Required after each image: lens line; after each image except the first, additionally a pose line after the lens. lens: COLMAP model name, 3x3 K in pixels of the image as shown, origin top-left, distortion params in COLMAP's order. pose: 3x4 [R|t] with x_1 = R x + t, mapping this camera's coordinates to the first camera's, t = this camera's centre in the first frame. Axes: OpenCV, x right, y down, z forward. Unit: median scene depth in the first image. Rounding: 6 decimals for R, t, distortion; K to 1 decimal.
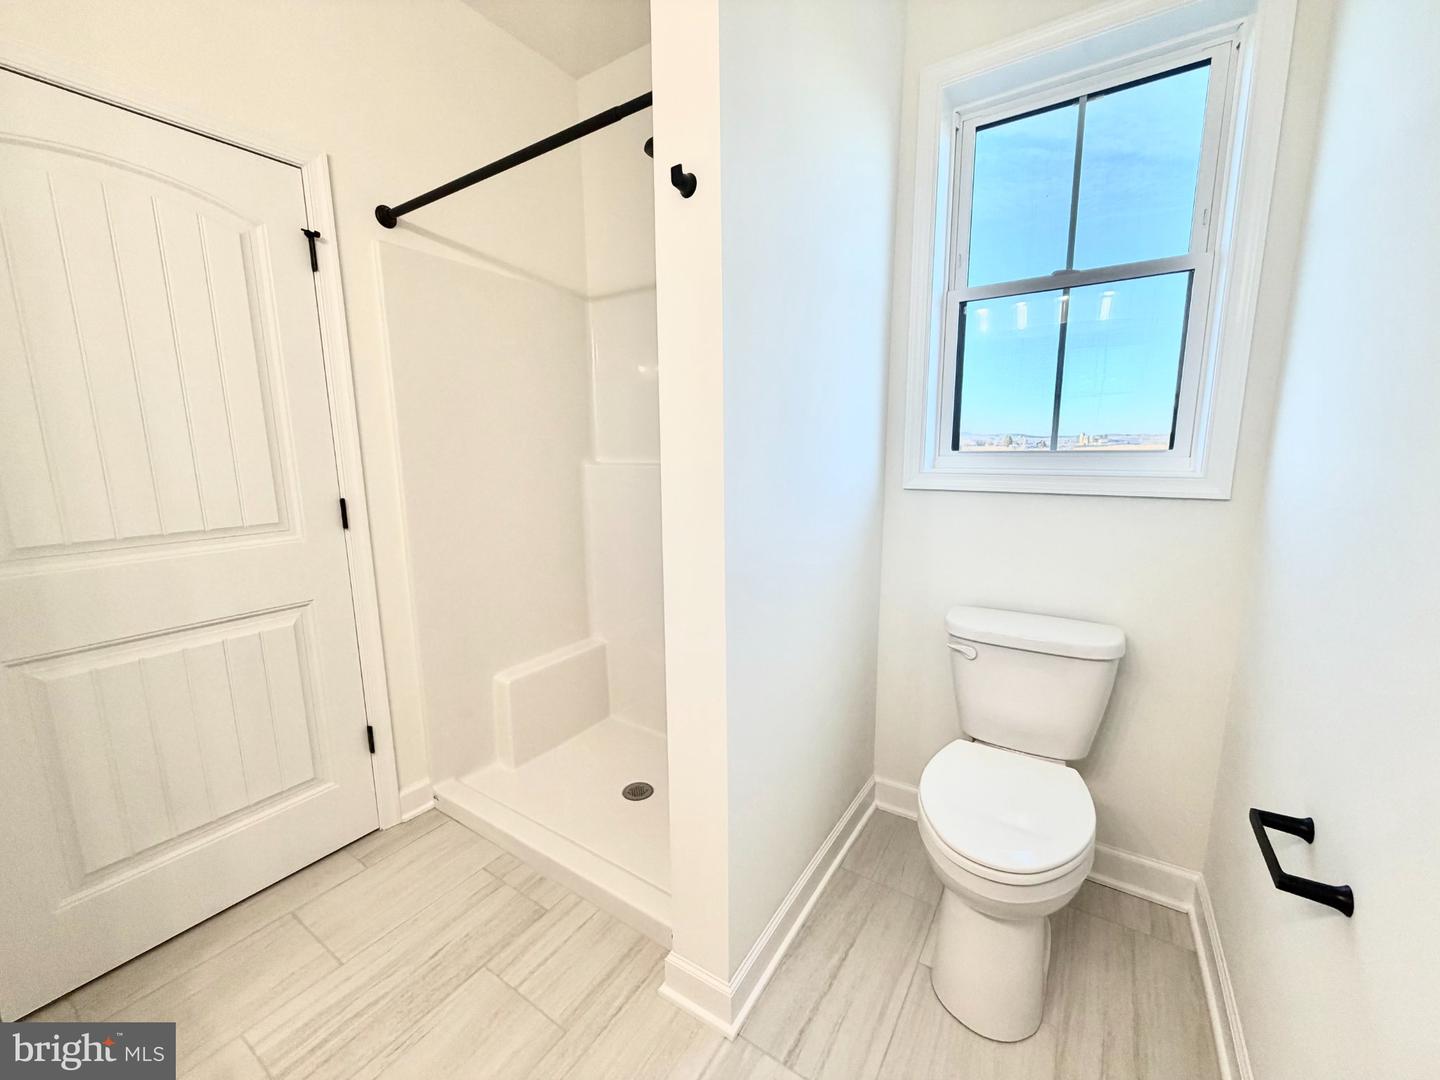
lens RADIAL K [[573.6, 0, 715.7], [0, 573.6, 539.2], [0, 0, 1]] dist [0.003270, -0.000026]
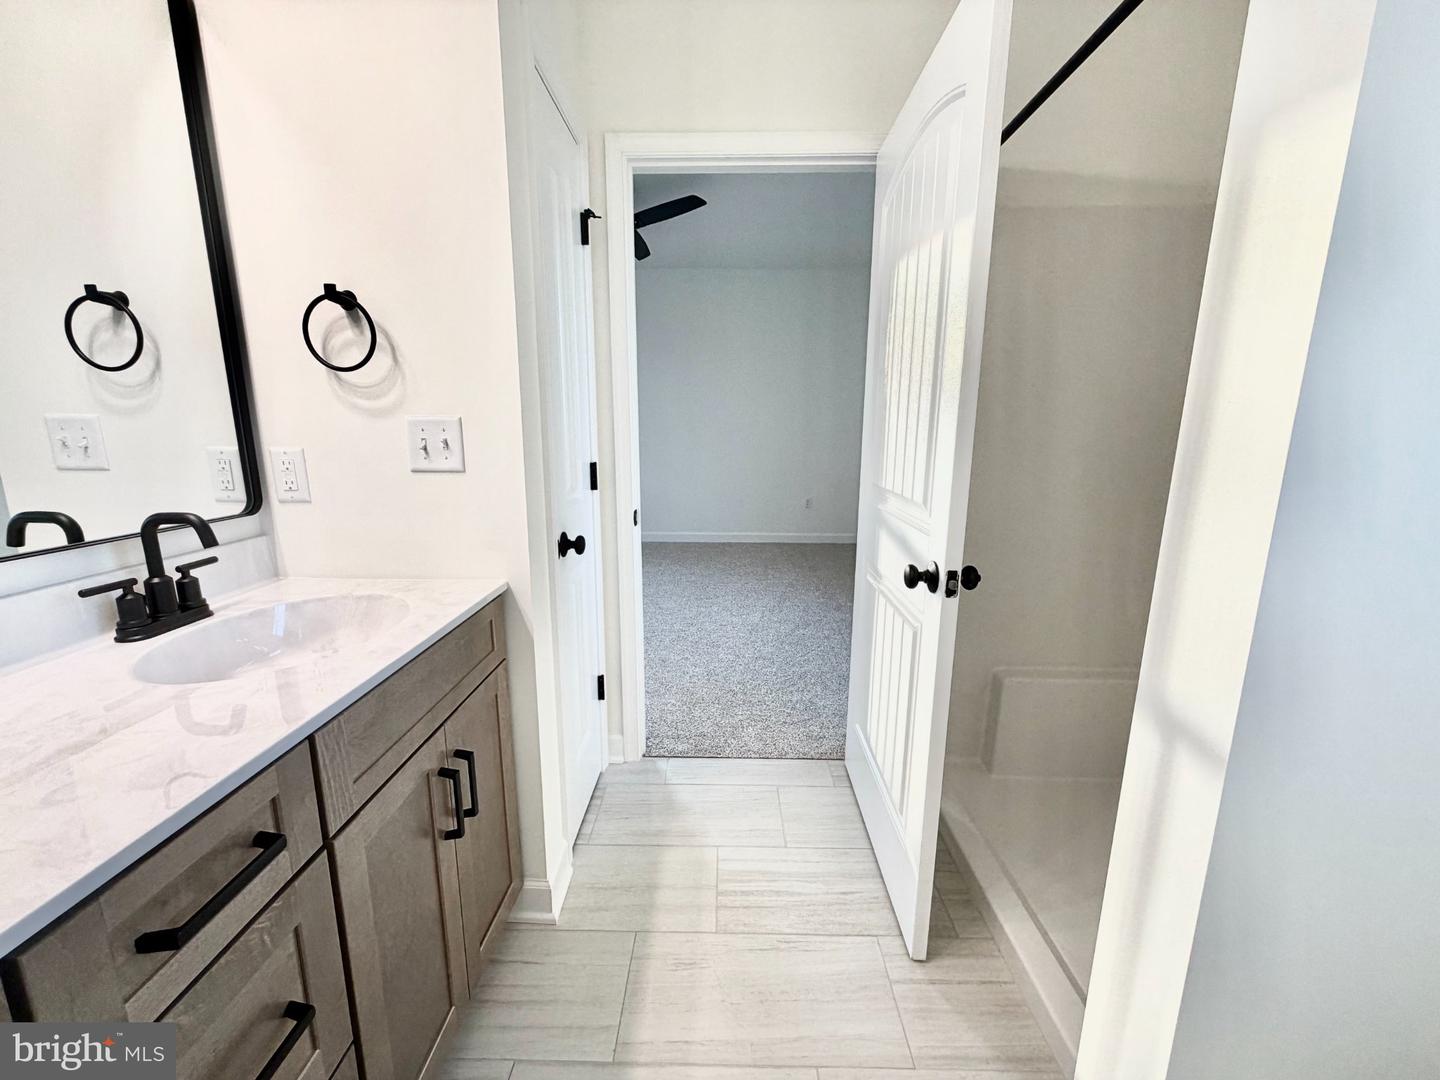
lens RADIAL K [[573.6, 0, 715.7], [0, 573.6, 539.2], [0, 0, 1]] dist [0.003270, -0.000026]
pose [[0.539727, 0.184155, -0.821451, 0.155602], [-0.140592, 0.981794, 0.127726, -0.034831], [0.830017, 0.046553, 0.555792, 0.184955]]
